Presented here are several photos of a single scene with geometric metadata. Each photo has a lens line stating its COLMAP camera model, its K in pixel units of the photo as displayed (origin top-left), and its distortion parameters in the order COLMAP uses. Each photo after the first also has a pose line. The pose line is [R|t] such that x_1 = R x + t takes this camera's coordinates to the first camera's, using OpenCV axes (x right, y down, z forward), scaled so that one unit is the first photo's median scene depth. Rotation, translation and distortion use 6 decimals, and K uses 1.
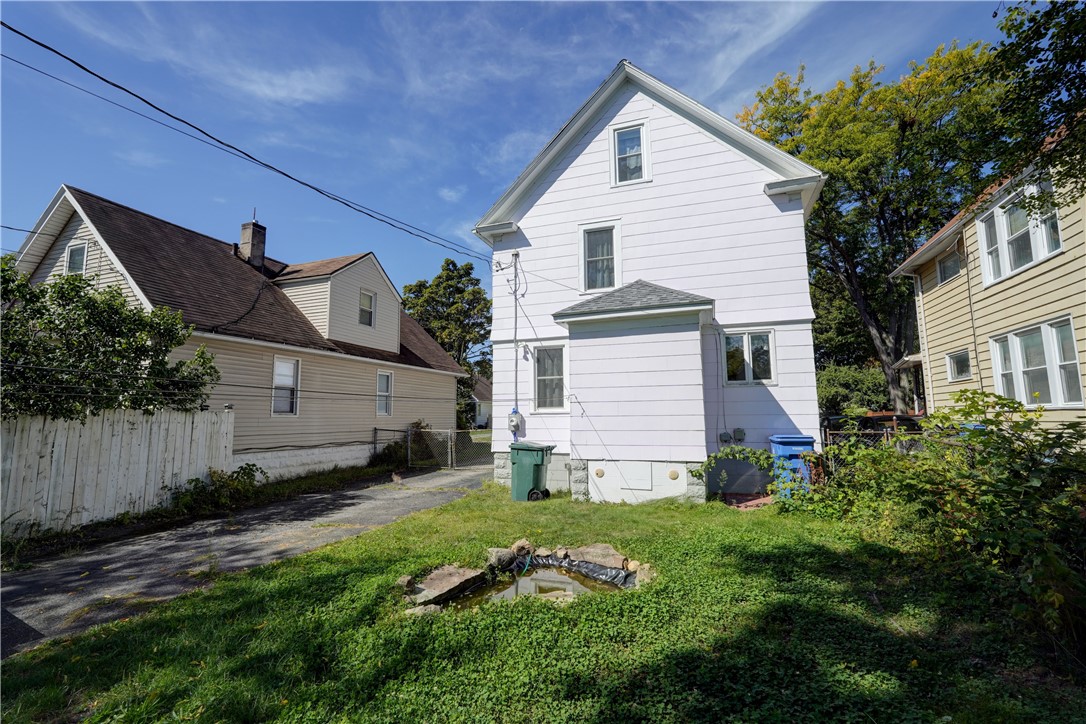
lens RADIAL K [[489.5, 0, 543.3], [0, 489.5, 360.4], [0, 0, 1]] dist [-0.010032, 0.005765]
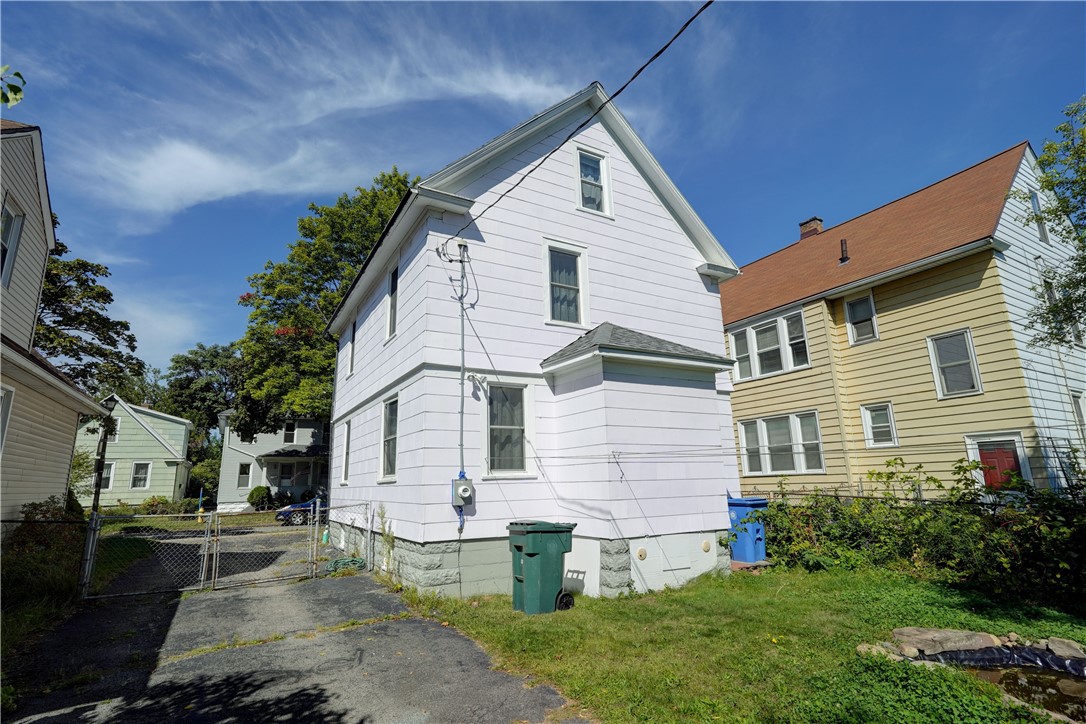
lens RADIAL K [[533.8, 0, 545.4], [0, 533.8, 362.0], [0, 0, 1]] dist [-0.003503, 0.002560]
pose [[0.642172, 0.162898, 0.749052, -0.554595], [-0.073331, 0.985733, -0.151502, 0.055357], [-0.763045, 0.042361, 0.644956, 0.455014]]
